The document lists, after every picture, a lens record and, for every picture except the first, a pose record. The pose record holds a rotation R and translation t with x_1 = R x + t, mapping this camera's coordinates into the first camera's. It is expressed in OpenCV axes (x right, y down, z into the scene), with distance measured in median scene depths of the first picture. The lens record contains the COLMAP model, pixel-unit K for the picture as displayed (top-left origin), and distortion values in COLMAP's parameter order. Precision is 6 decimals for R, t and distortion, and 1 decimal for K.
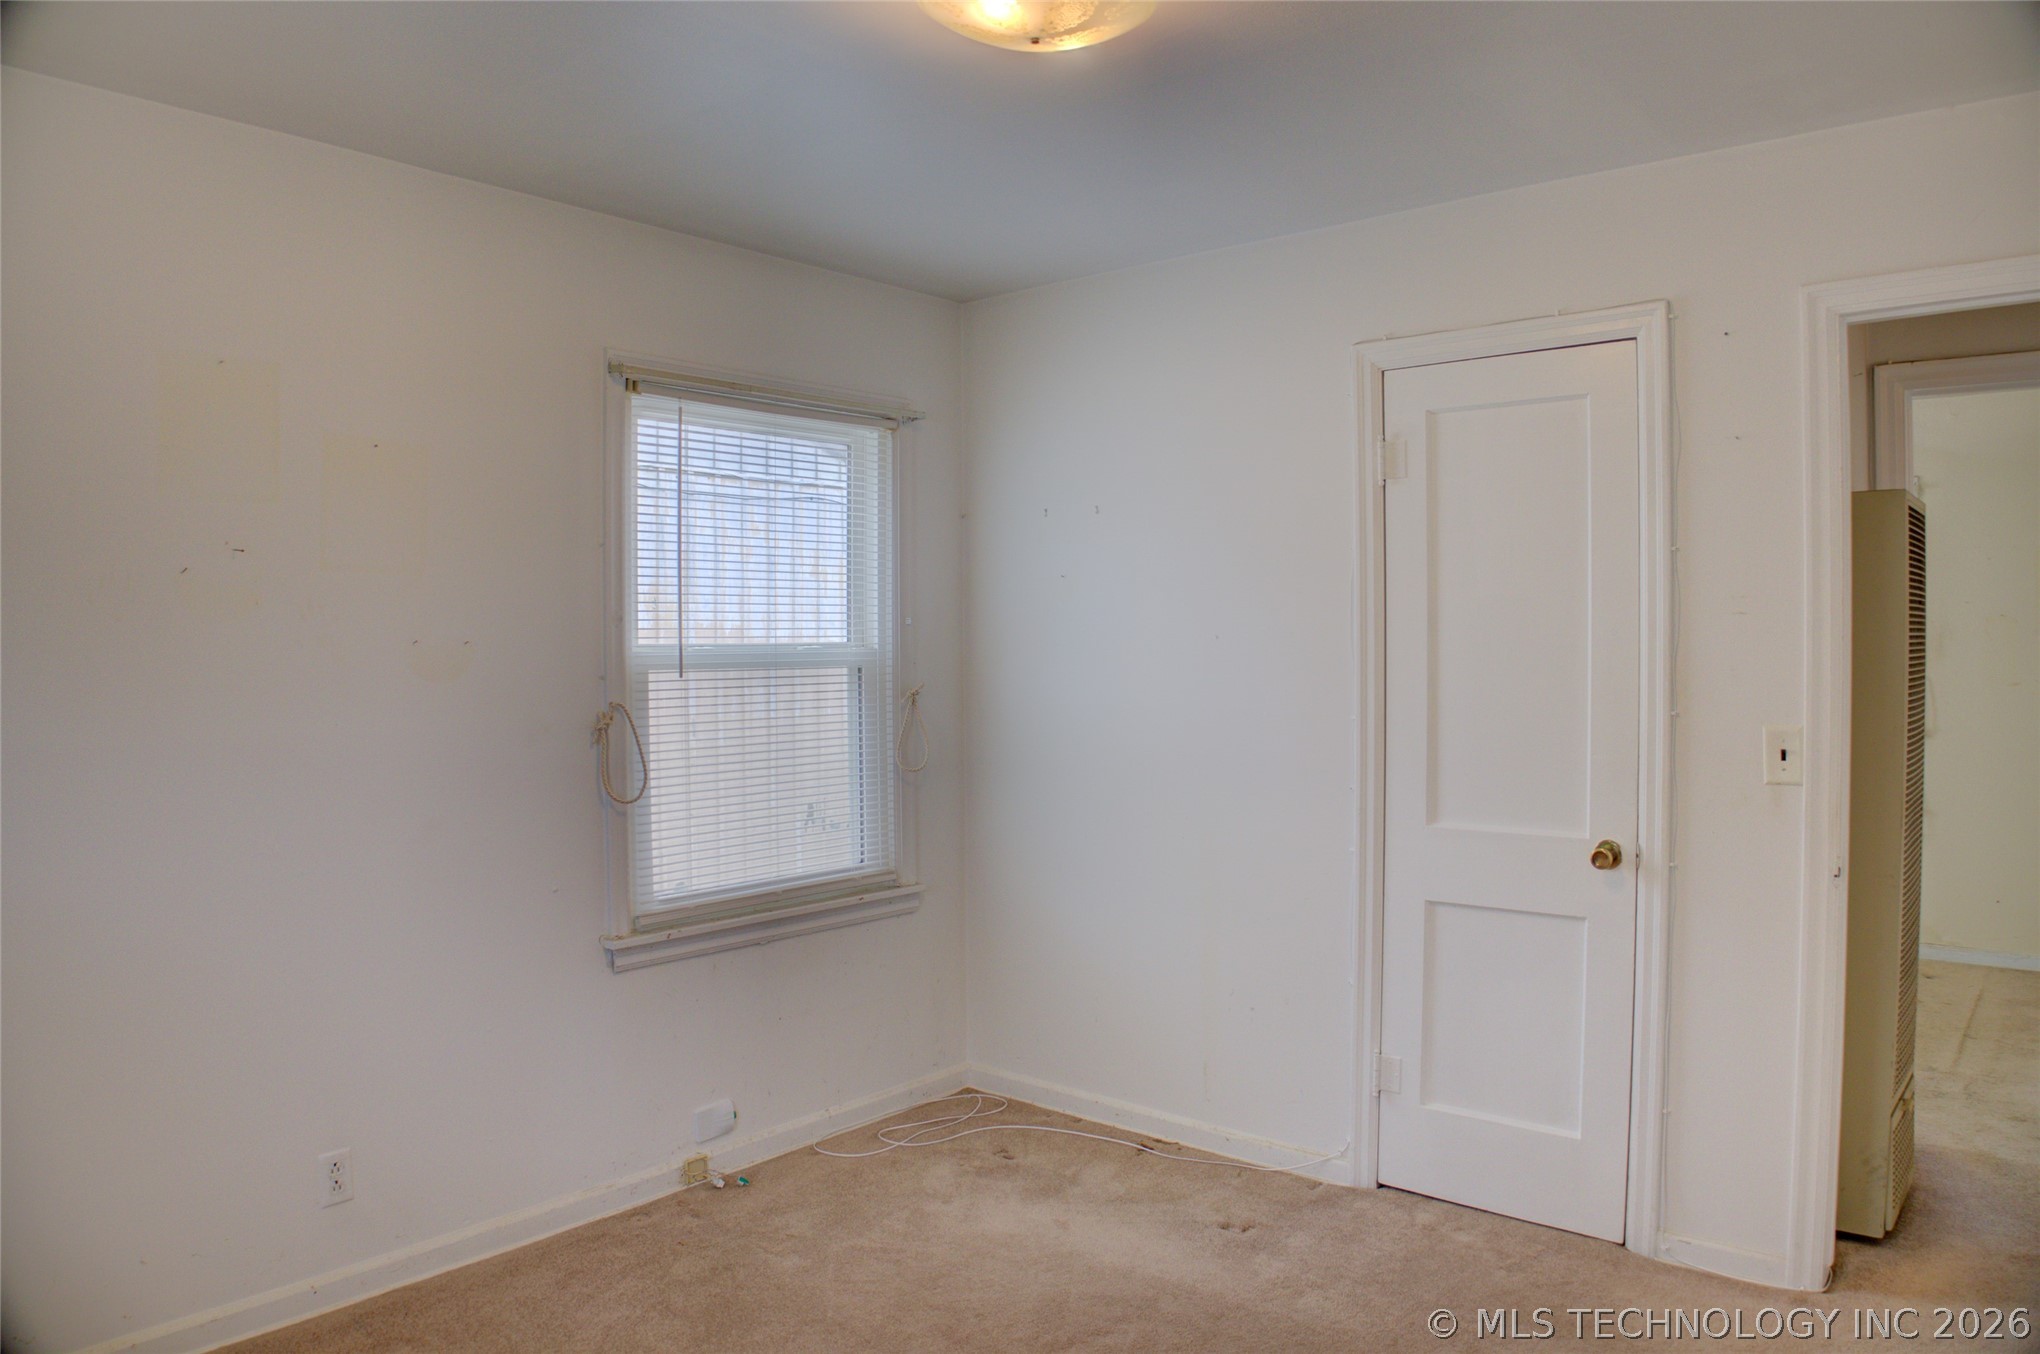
lens RADIAL K [[1396.0, 0, 1027.0], [0, 1396.0, 674.2], [0, 0, 1]] dist [-0.169162, 0.097491]
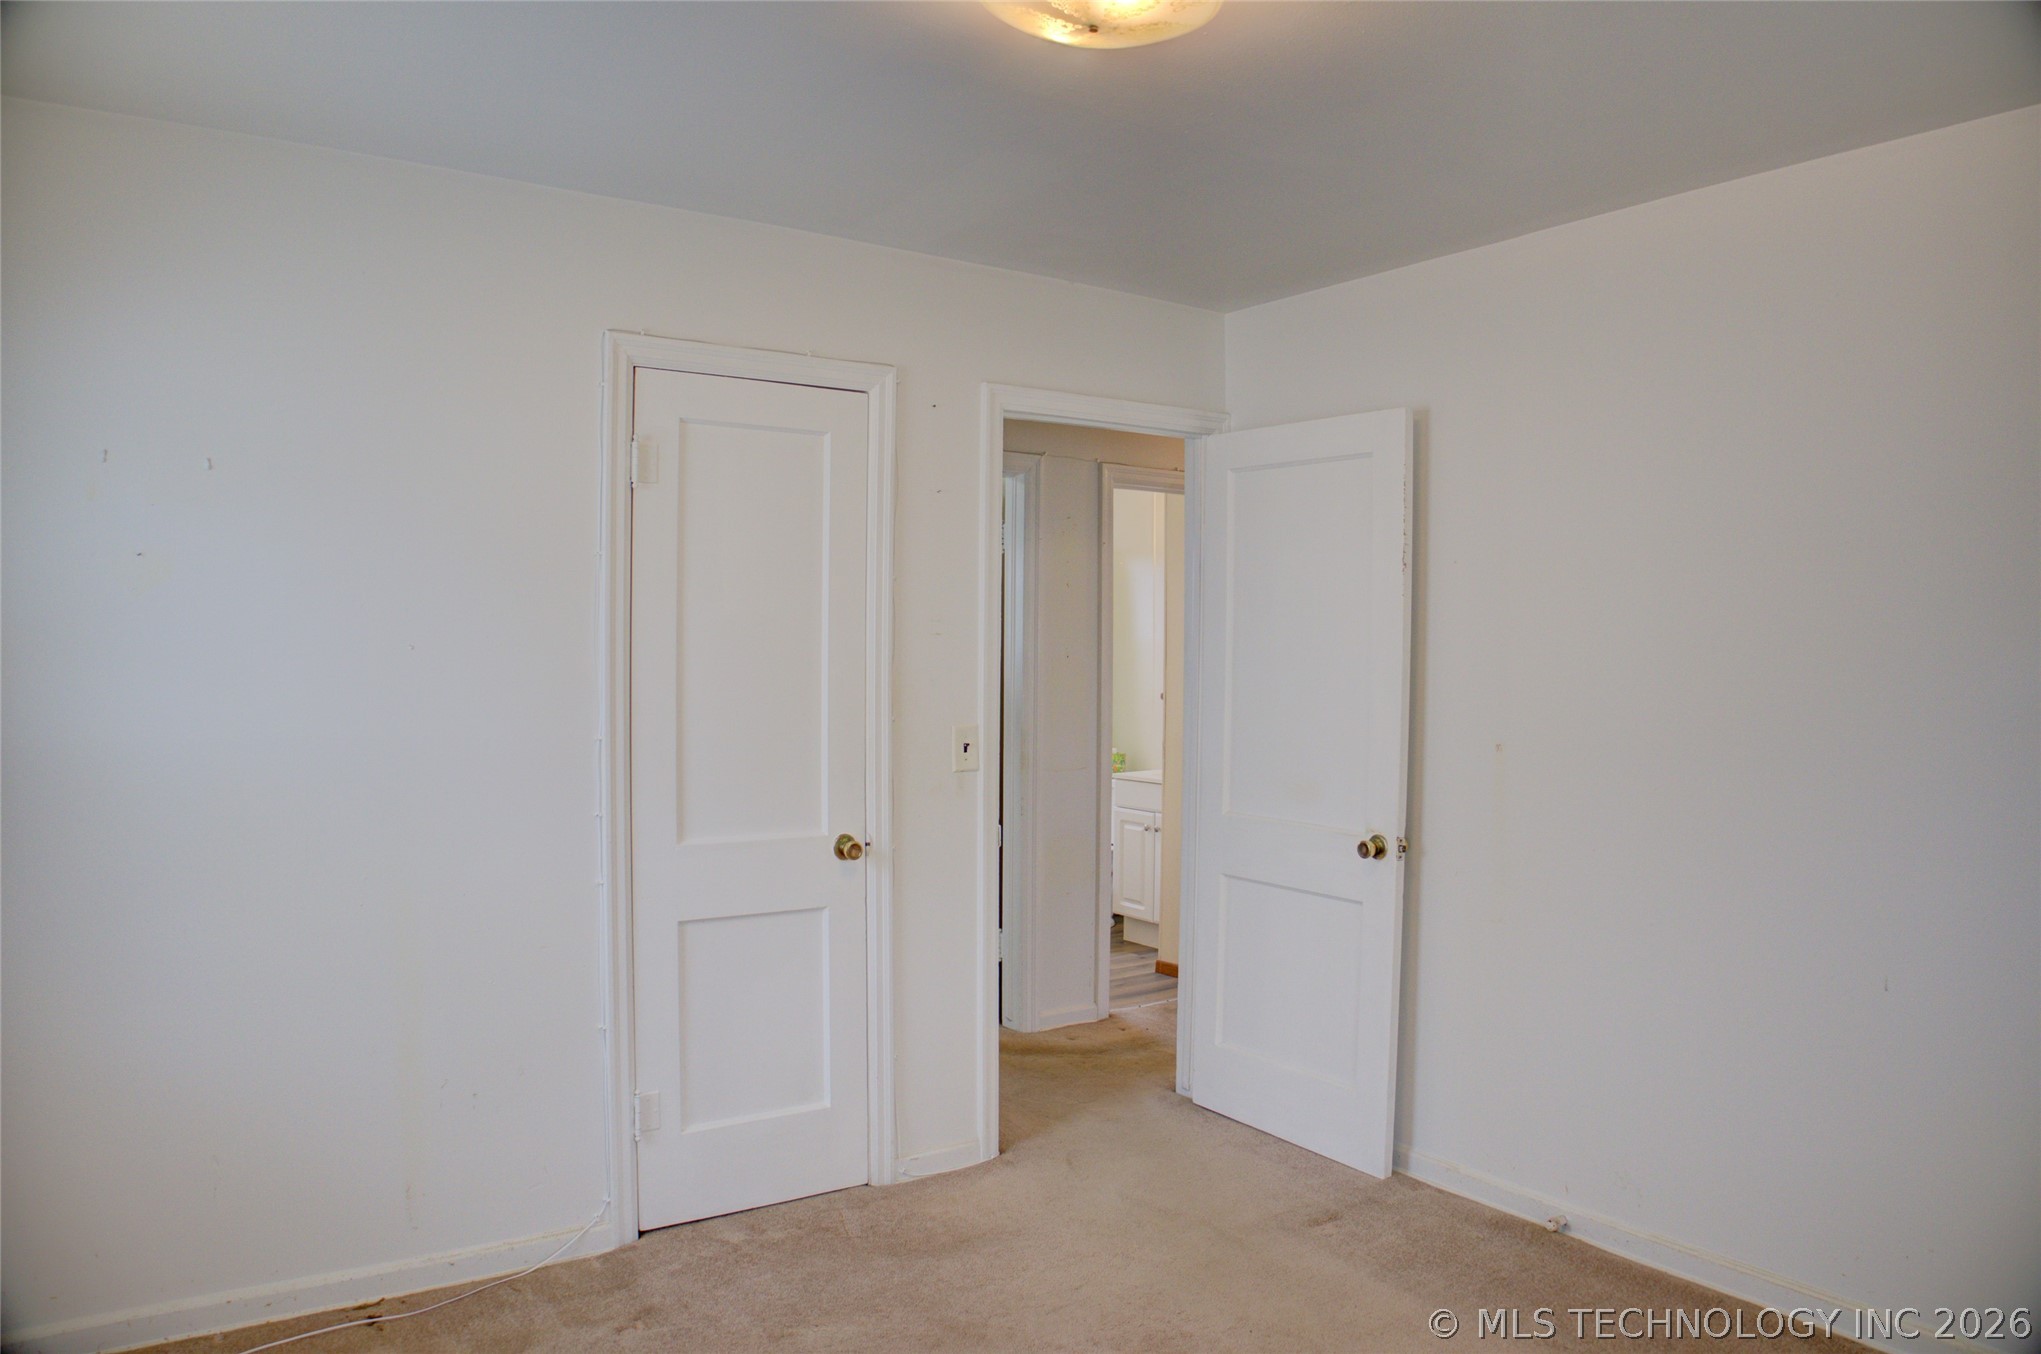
lens RADIAL K [[1396.6, 0, 1027.5], [0, 1396.6, 674.2], [0, 0, 1]] dist [-0.169162, 0.097491]
pose [[0.238734, -0.003341, 0.971079, -0.585582], [0.011335, 0.999936, 0.000654, -0.007881], [-0.971019, 0.010851, 0.238757, 0.516377]]
